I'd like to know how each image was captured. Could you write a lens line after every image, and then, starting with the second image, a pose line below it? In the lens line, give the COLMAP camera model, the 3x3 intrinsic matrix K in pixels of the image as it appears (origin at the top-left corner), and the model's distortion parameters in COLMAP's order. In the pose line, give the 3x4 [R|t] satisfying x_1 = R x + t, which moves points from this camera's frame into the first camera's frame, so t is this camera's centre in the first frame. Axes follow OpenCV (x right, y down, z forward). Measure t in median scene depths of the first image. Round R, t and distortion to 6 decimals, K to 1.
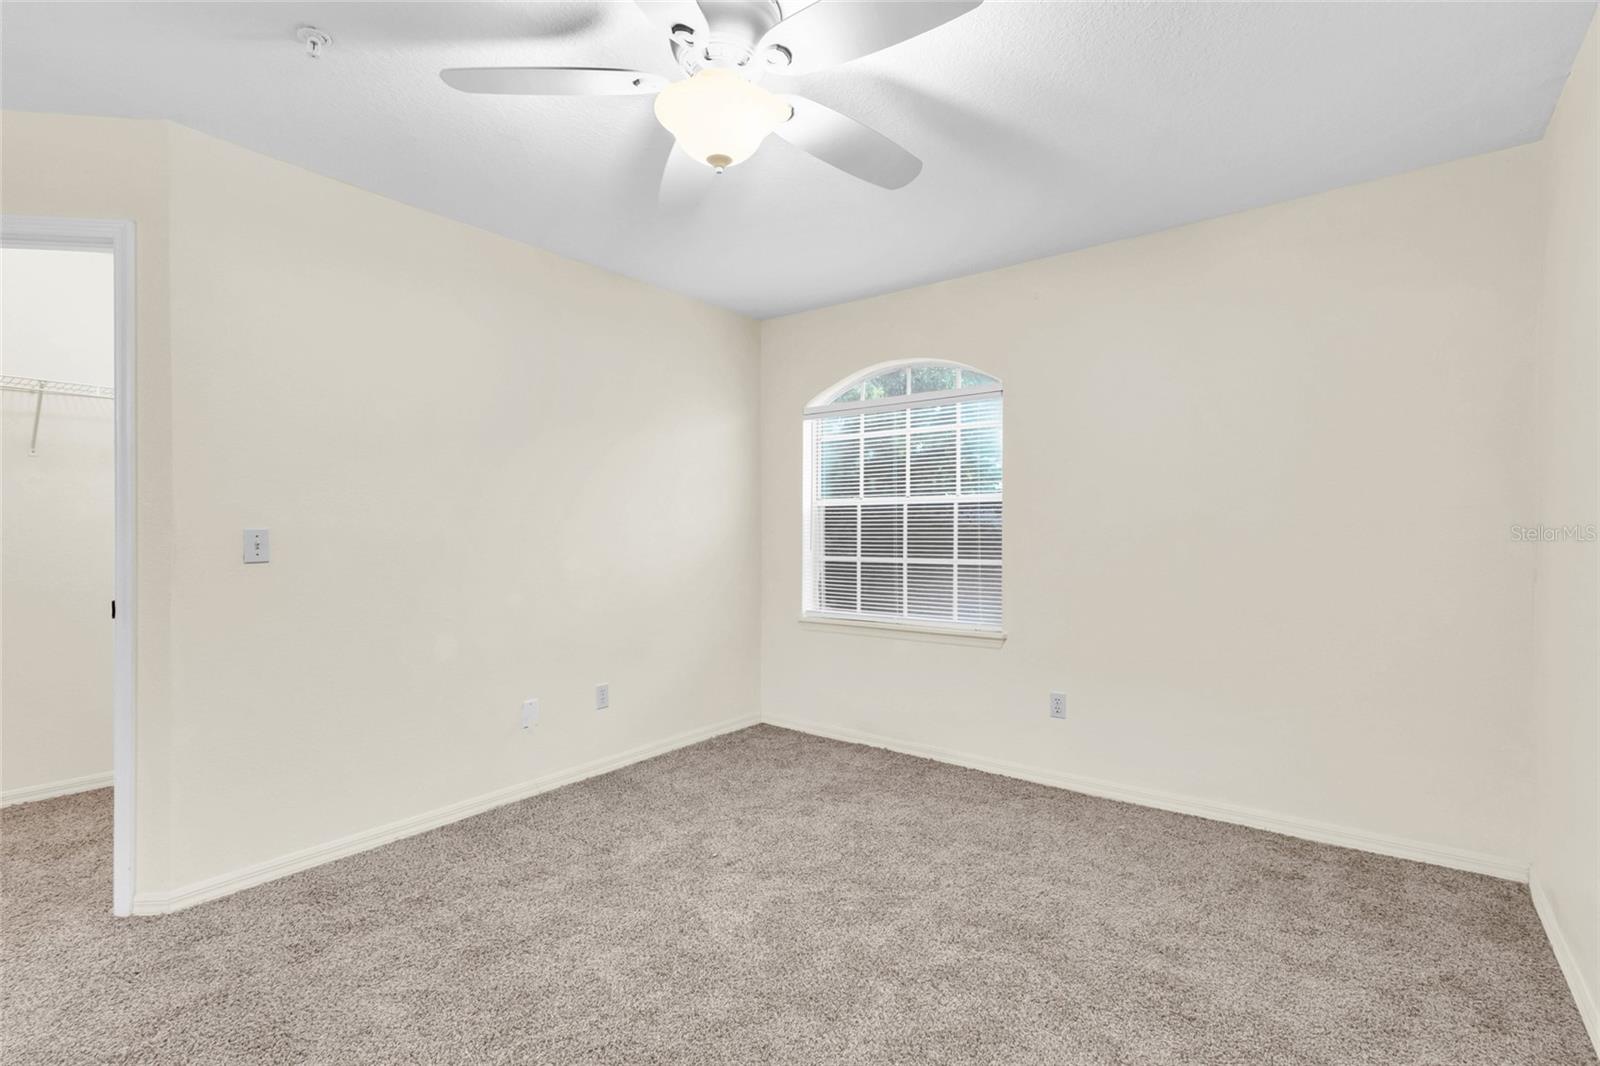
lens RADIAL K [[741.2, 0, 800.0], [0, 741.2, 533.0], [0, 0, 1]] dist [0.009596, -0.000936]
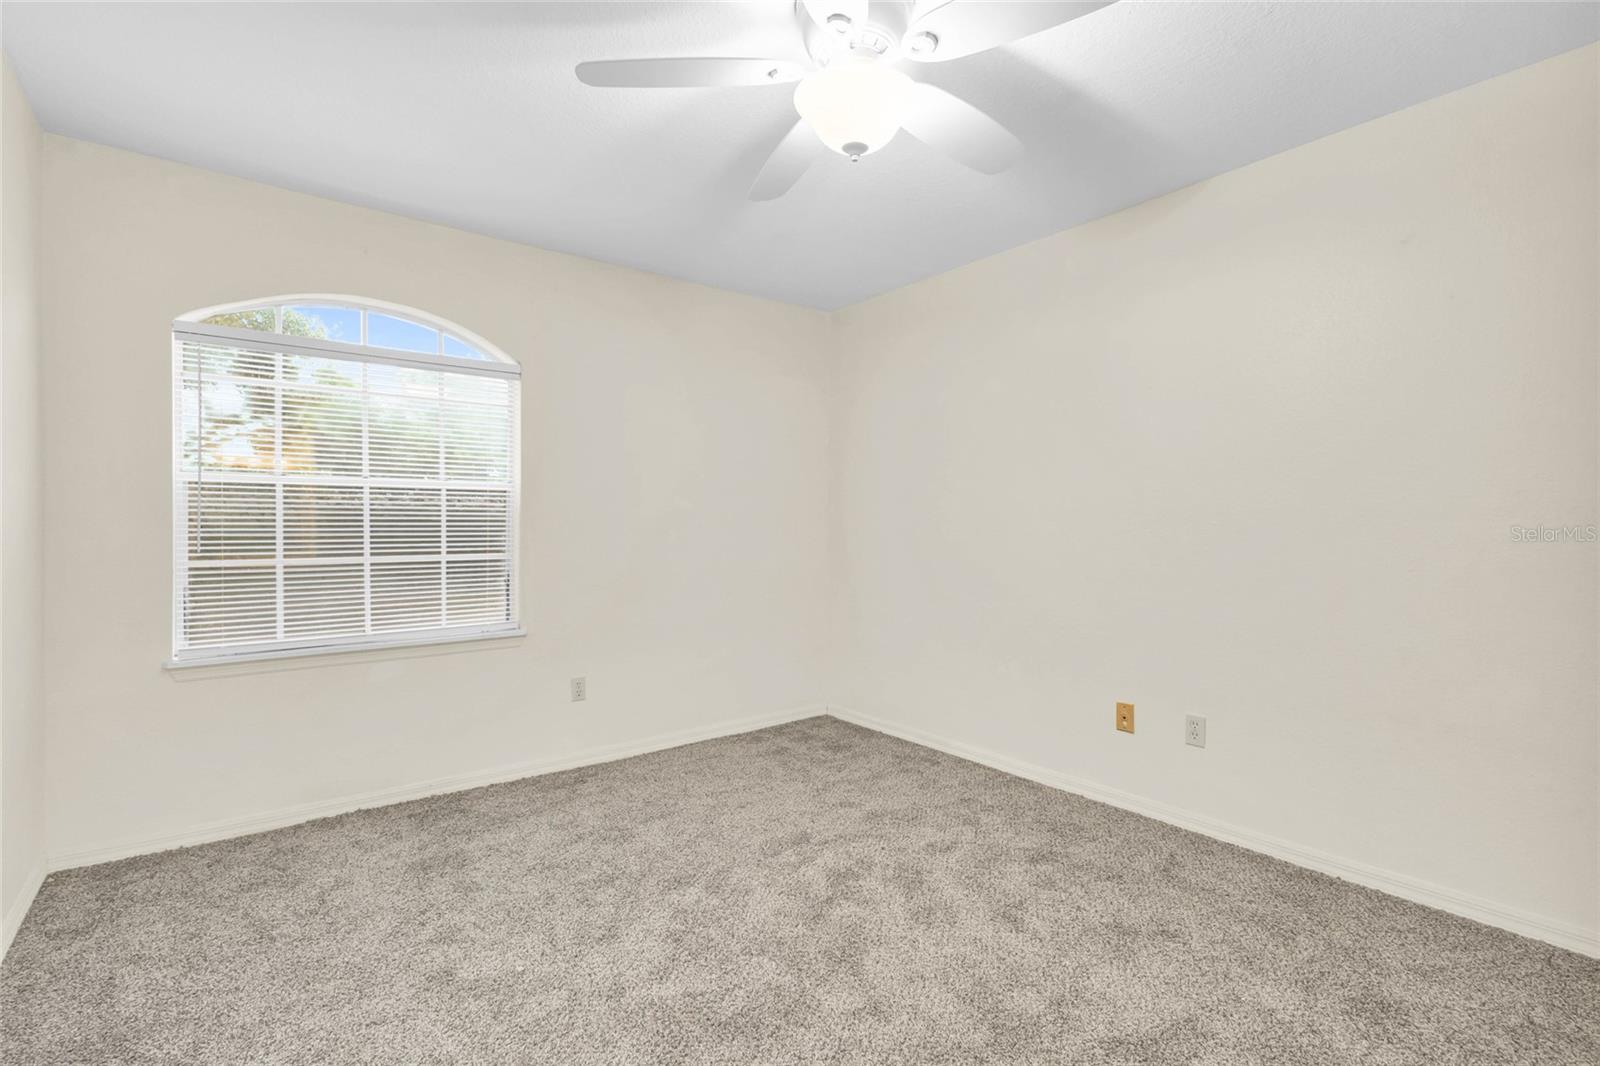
lens RADIAL K [[741.2, 0, 800.0], [0, 741.2, 533.0], [0, 0, 1]] dist [0.009596, -0.000936]
pose [[0.251783, -0.011907, 0.967710, -0.561843], [0.001394, 0.999928, 0.011940, 0.000891], [-0.967783, -0.001657, 0.251781, 0.420130]]
